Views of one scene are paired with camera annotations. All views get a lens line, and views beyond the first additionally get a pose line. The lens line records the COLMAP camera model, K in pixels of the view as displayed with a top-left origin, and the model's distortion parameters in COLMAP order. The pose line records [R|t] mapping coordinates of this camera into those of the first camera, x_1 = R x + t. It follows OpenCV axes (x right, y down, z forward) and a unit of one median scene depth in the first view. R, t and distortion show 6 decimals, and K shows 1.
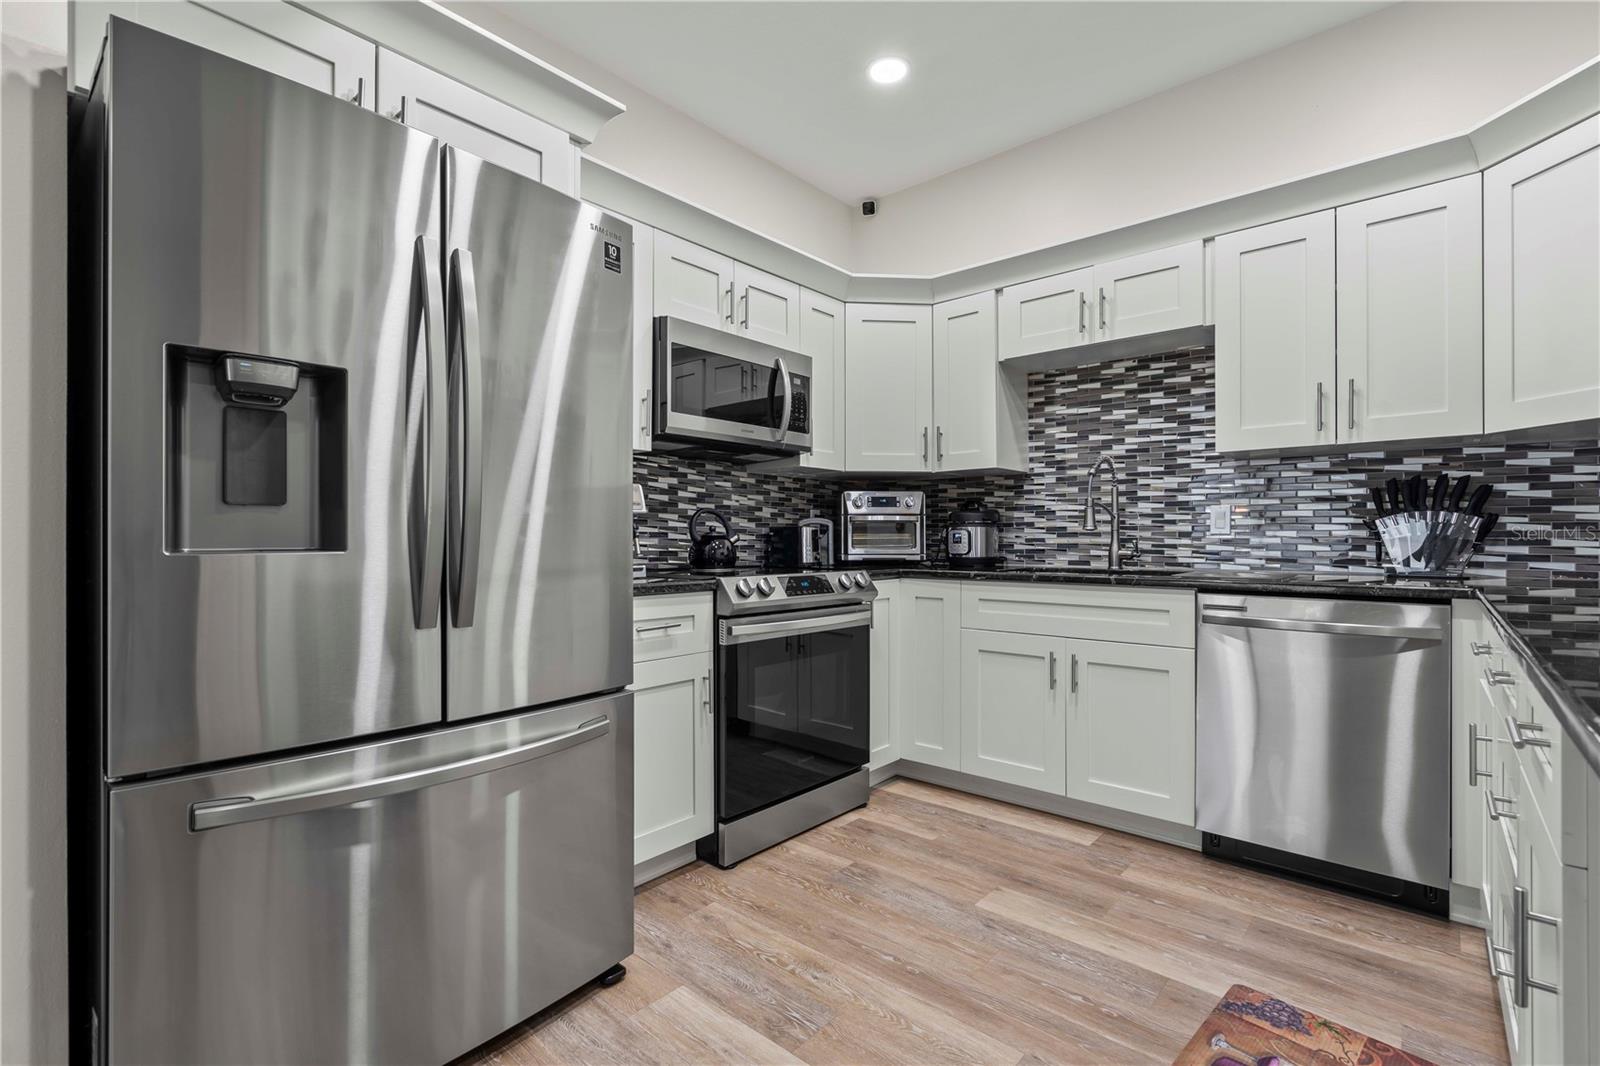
lens RADIAL K [[723.0, 0, 800.0], [0, 723.0, 533.0], [0, 0, 1]] dist [-0.003211, 0.000230]
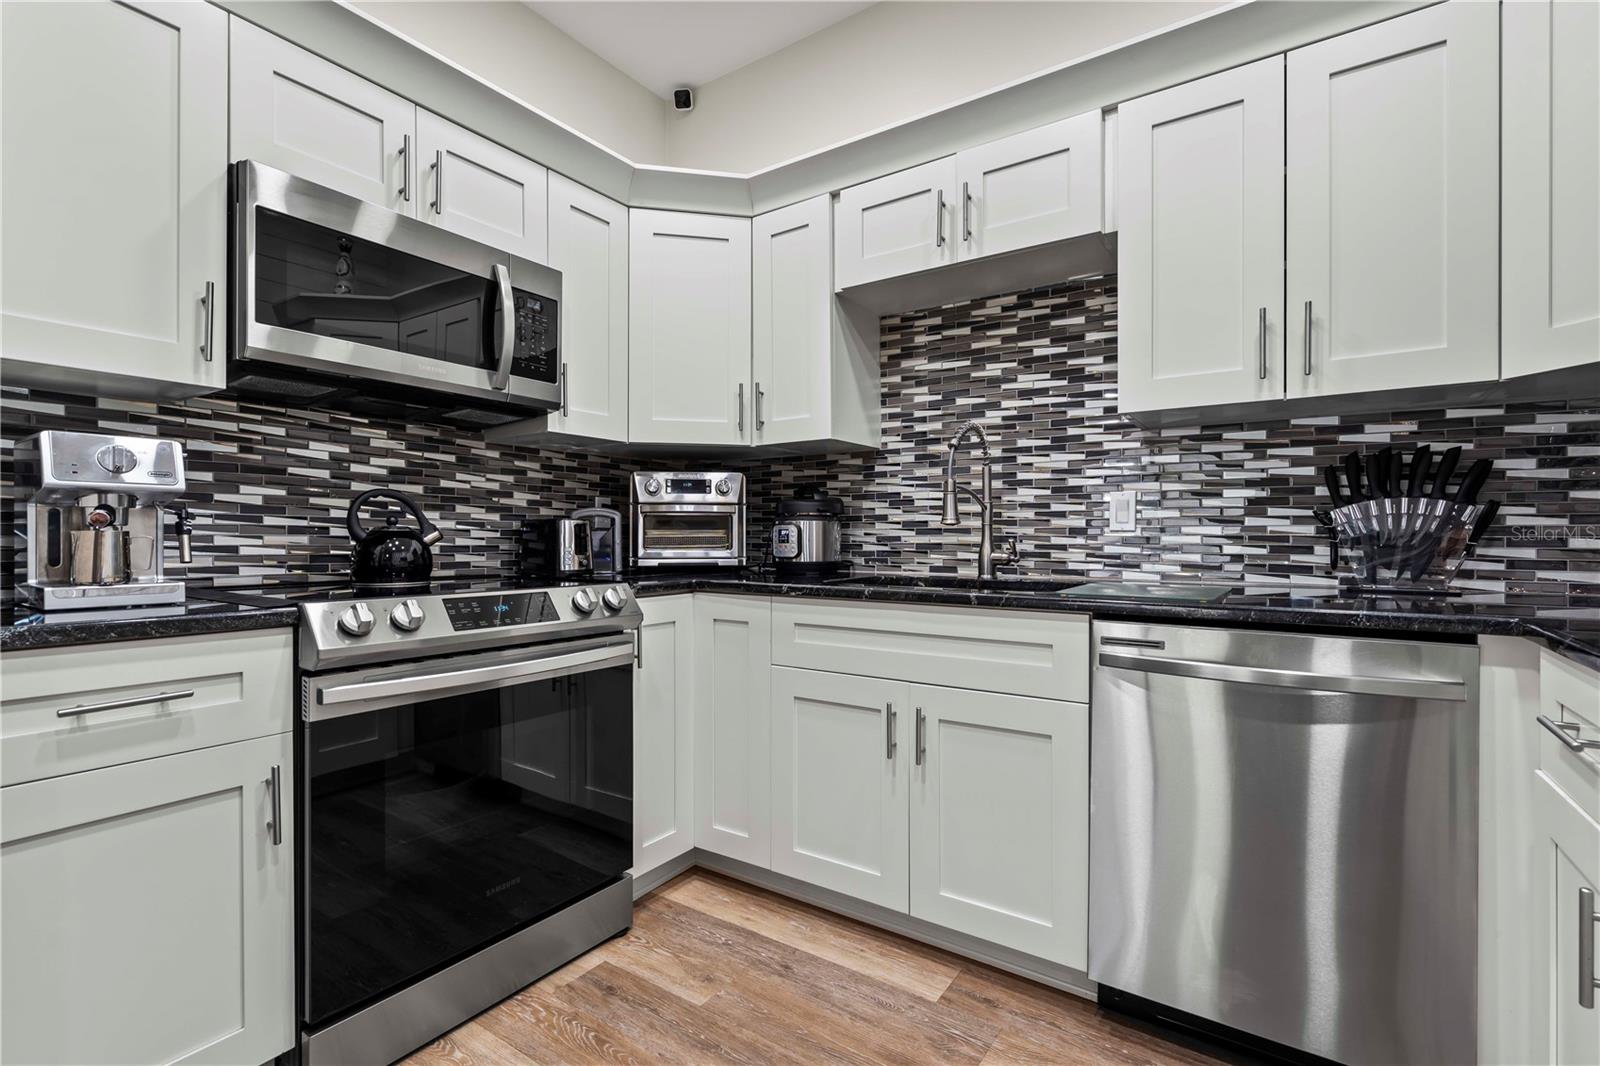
lens RADIAL K [[723.0, 0, 800.0], [0, 723.0, 533.0], [0, 0, 1]] dist [-0.003211, 0.000230]
pose [[0.993109, 0.001736, 0.117179, 0.165152], [-0.002061, 0.999994, 0.002655, 0.002468], [-0.117173, -0.002878, 0.993107, 0.299584]]
